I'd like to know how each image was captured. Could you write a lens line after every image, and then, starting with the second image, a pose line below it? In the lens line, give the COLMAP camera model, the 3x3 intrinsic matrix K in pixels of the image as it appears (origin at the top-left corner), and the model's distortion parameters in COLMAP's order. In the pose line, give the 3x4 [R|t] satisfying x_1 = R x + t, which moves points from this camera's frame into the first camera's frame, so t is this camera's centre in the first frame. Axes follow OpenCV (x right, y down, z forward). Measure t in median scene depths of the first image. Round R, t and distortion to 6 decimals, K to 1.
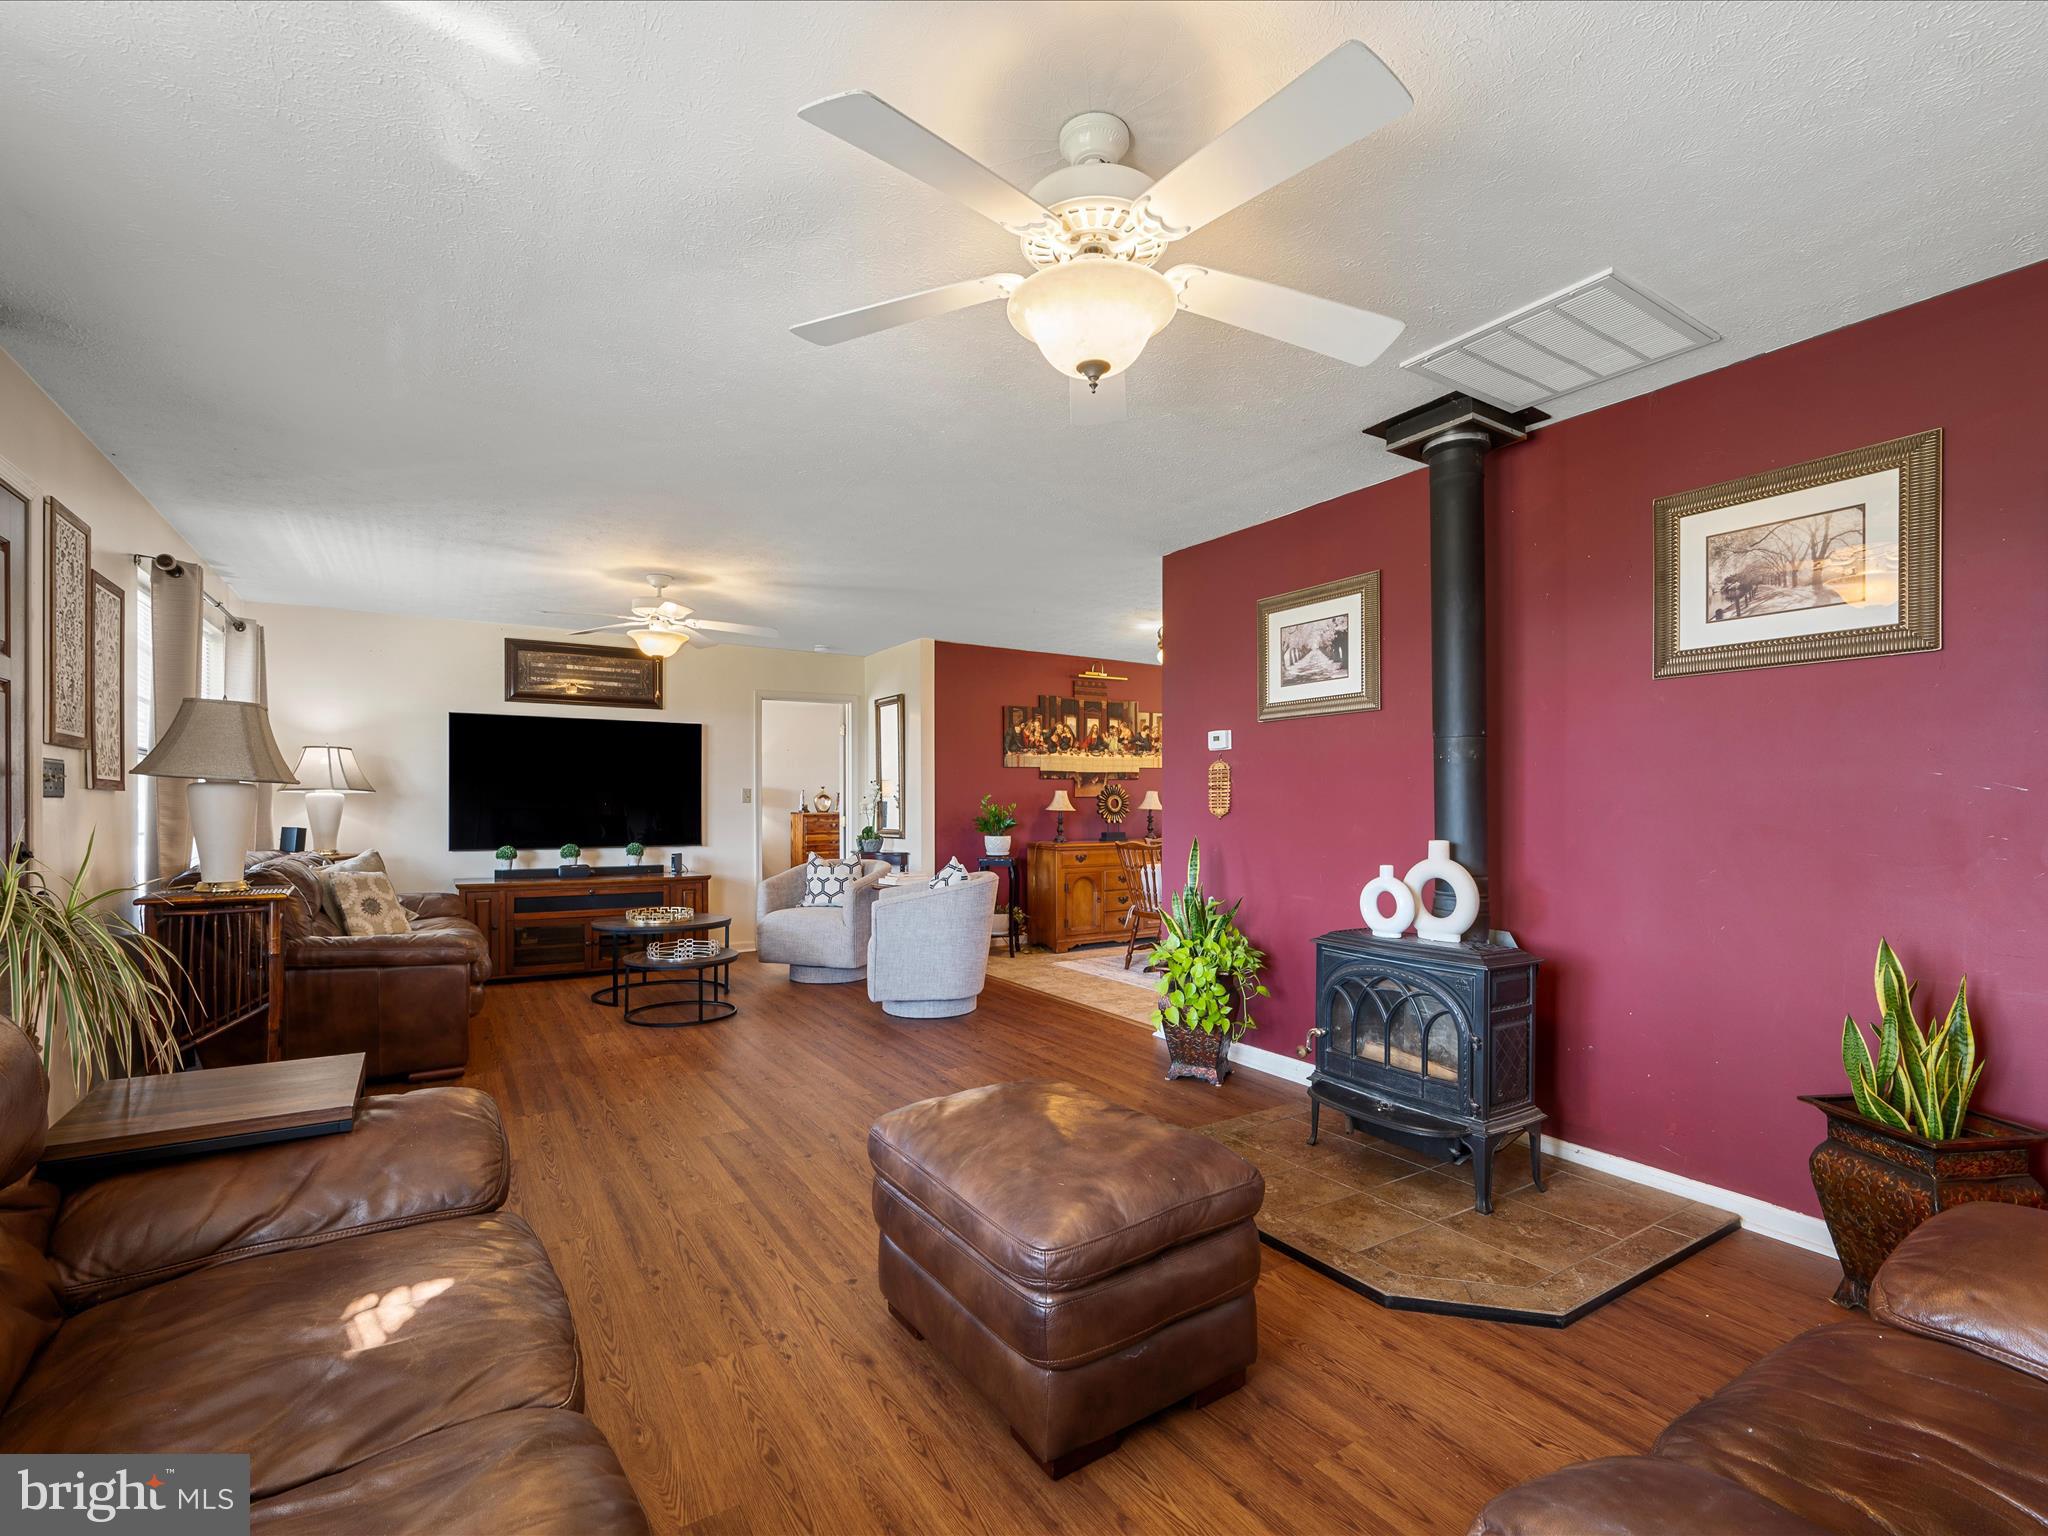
lens RADIAL K [[937.6, 0, 1035.7], [0, 937.6, 806.6], [0, 0, 1]] dist [0.003591, 0.000160]
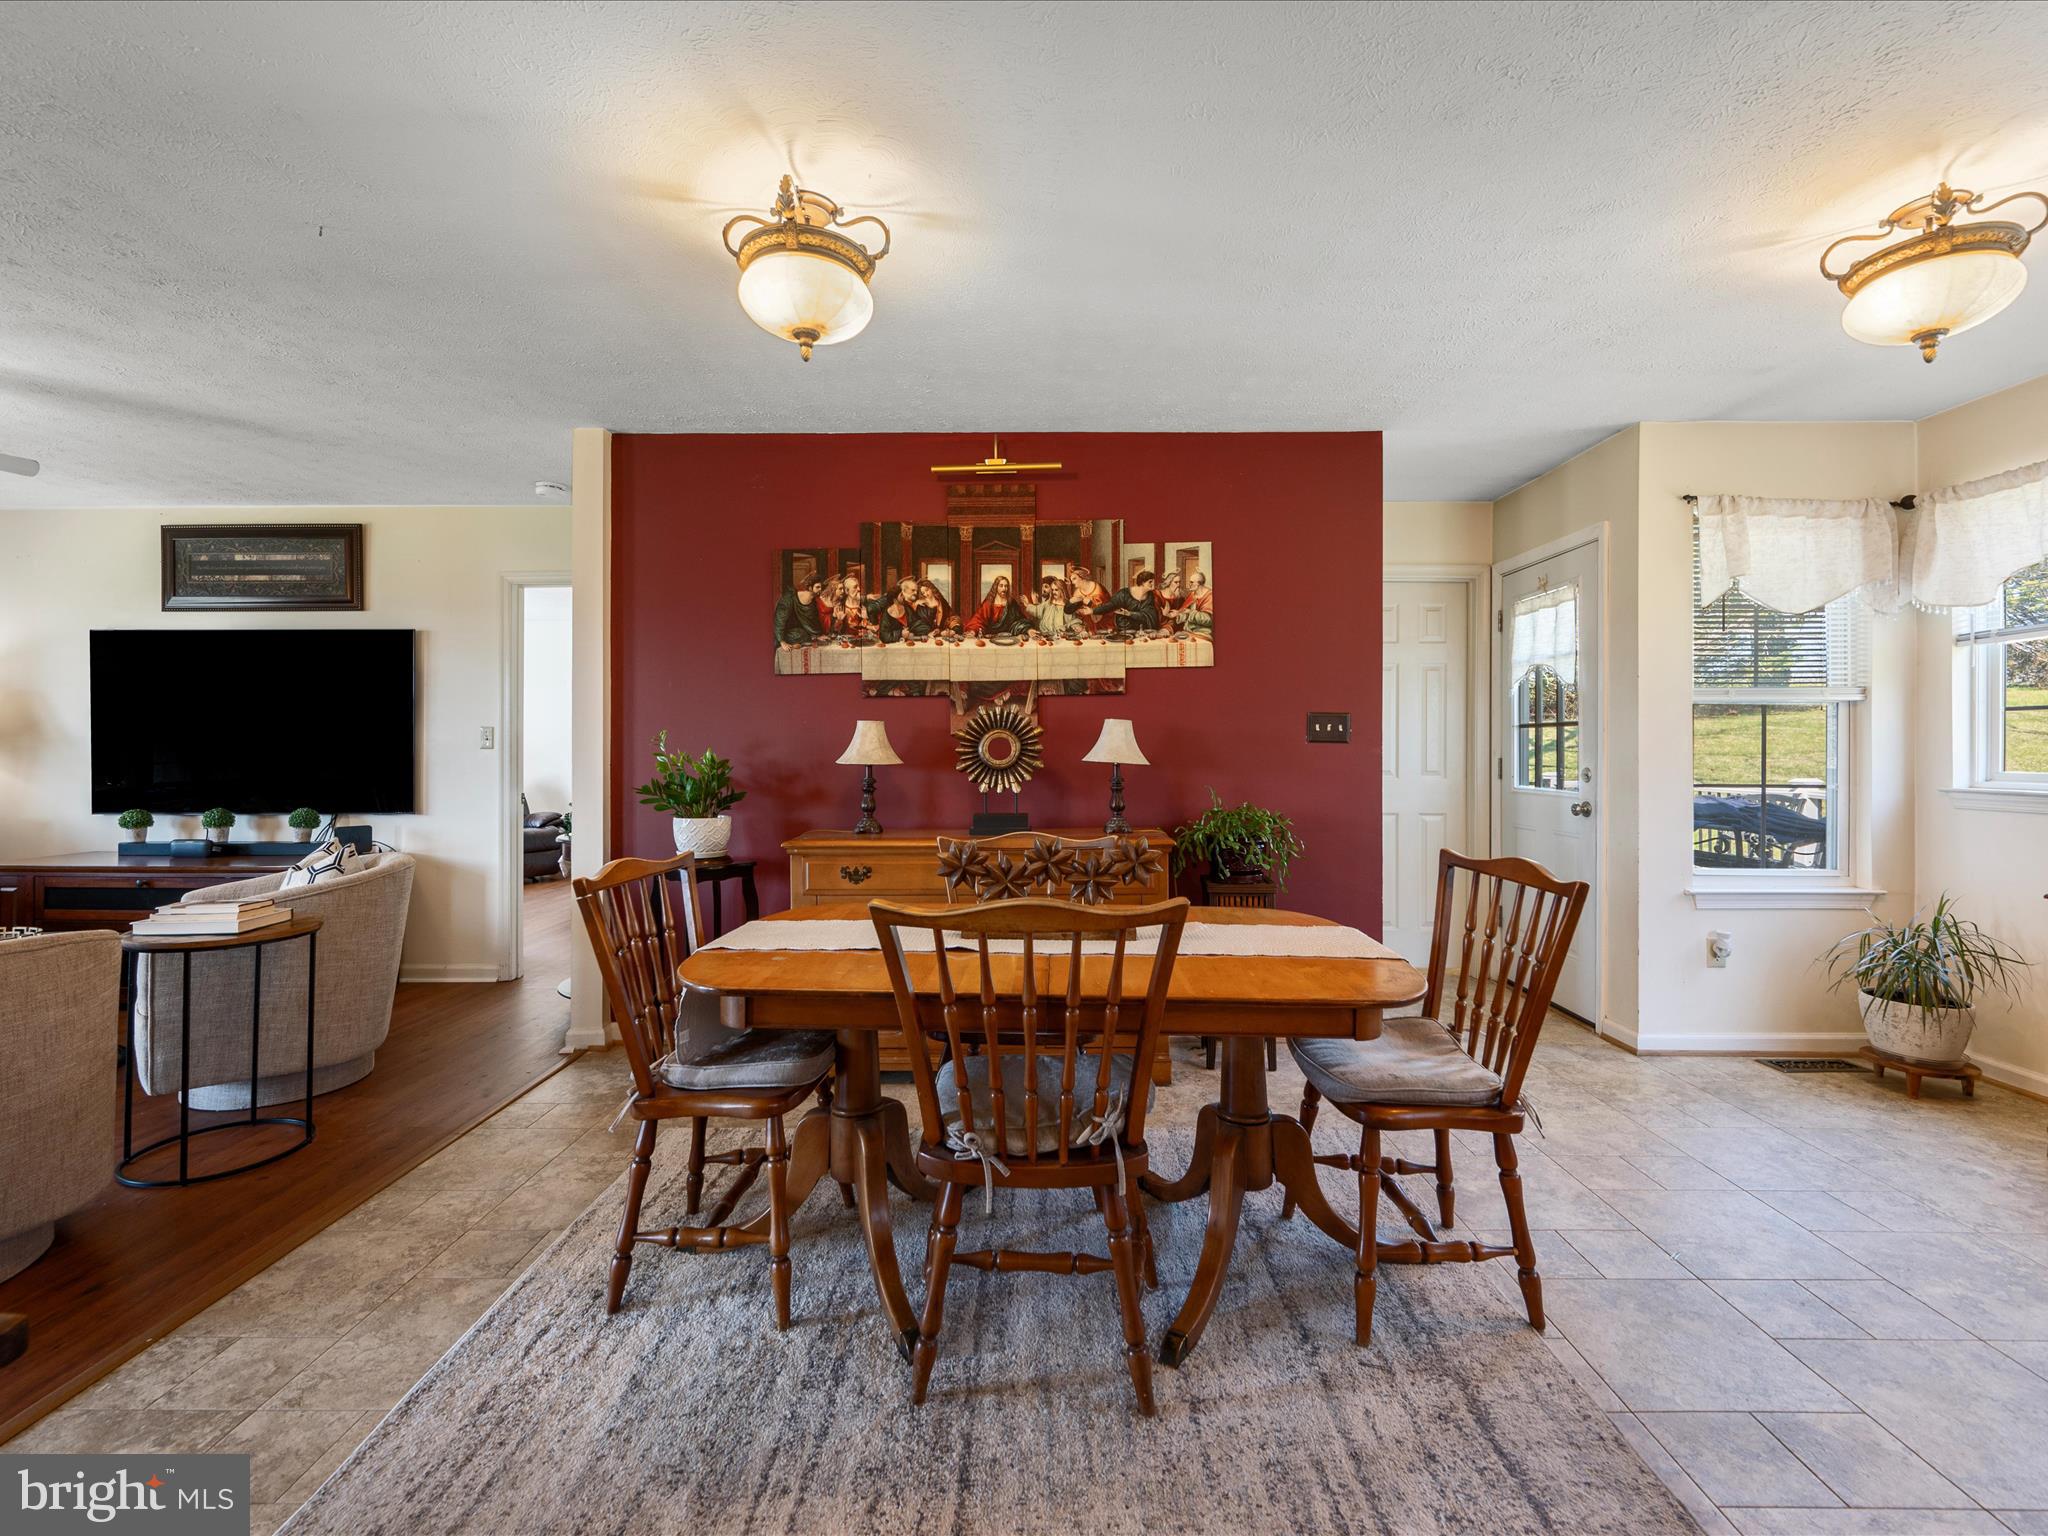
lens RADIAL K [[924.8, 0, 1024.1], [0, 924.8, 747.4], [0, 0, 1]] dist [-0.000194, -0.000124]
pose [[0.835004, -0.002481, -0.550238, 0.350757], [0.000778, 0.999994, -0.003328, -0.002562], [0.550243, 0.002351, 0.835002, 0.684220]]
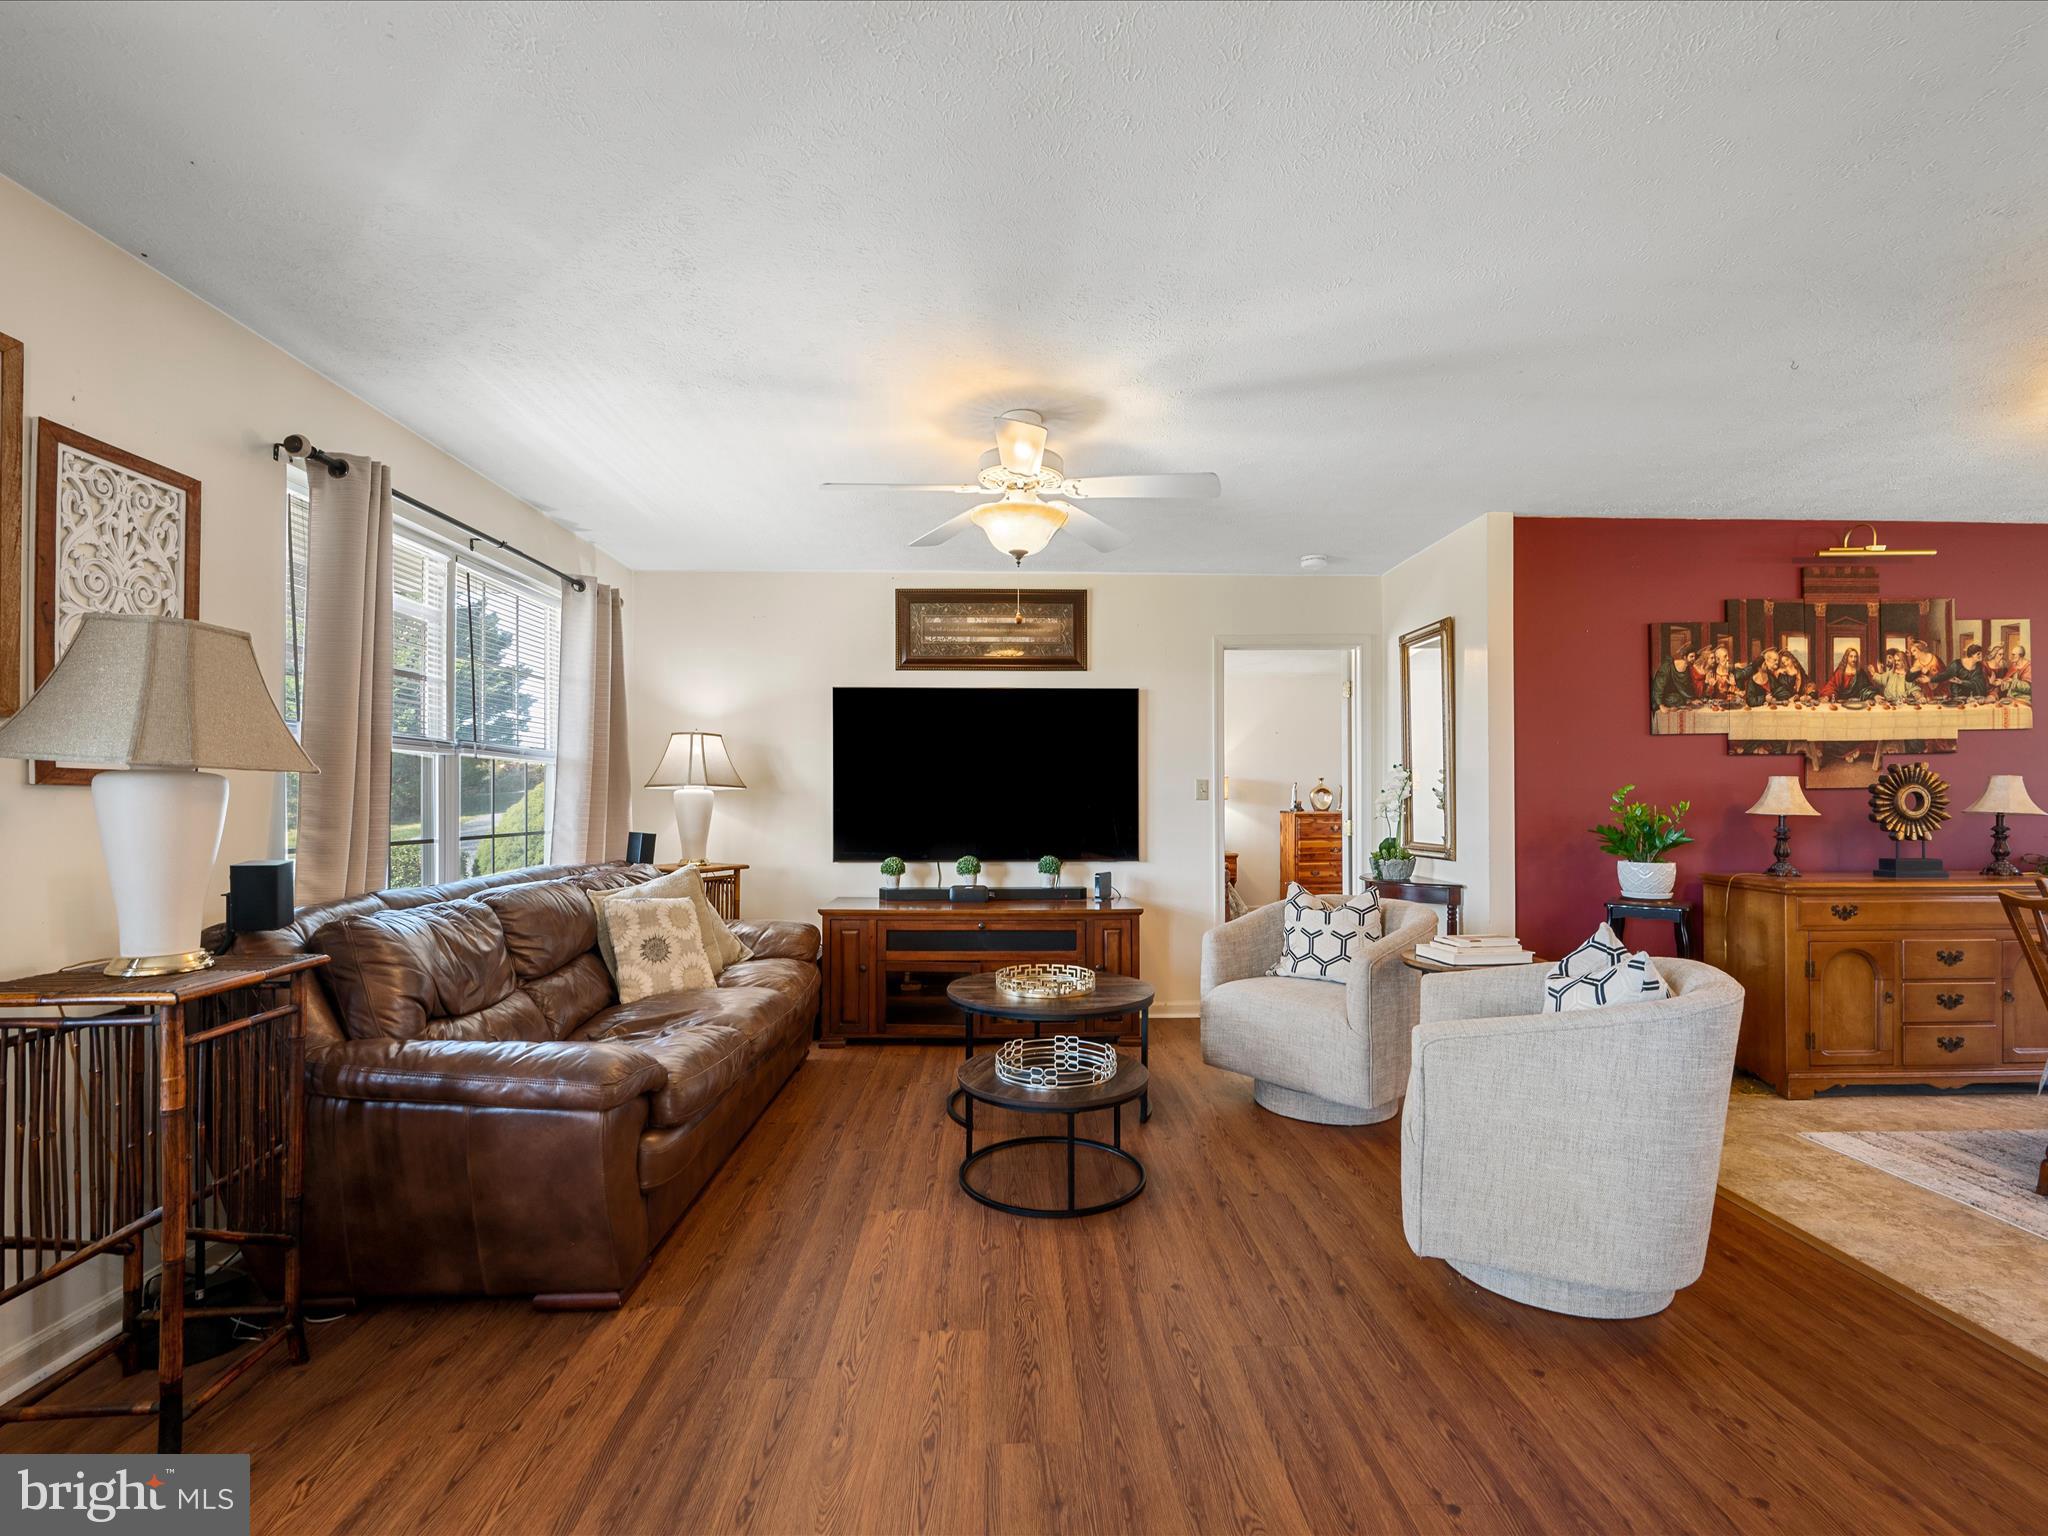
lens RADIAL K [[919.1, 0, 1028.1], [0, 919.1, 795.4], [0, 0, 1]] dist [0.002309, -0.000176]
pose [[0.858336, -0.003166, -0.513077, -0.072625], [0.000052, 0.999981, -0.006083, -0.003627], [0.513087, 0.005195, 0.858321, 0.360004]]
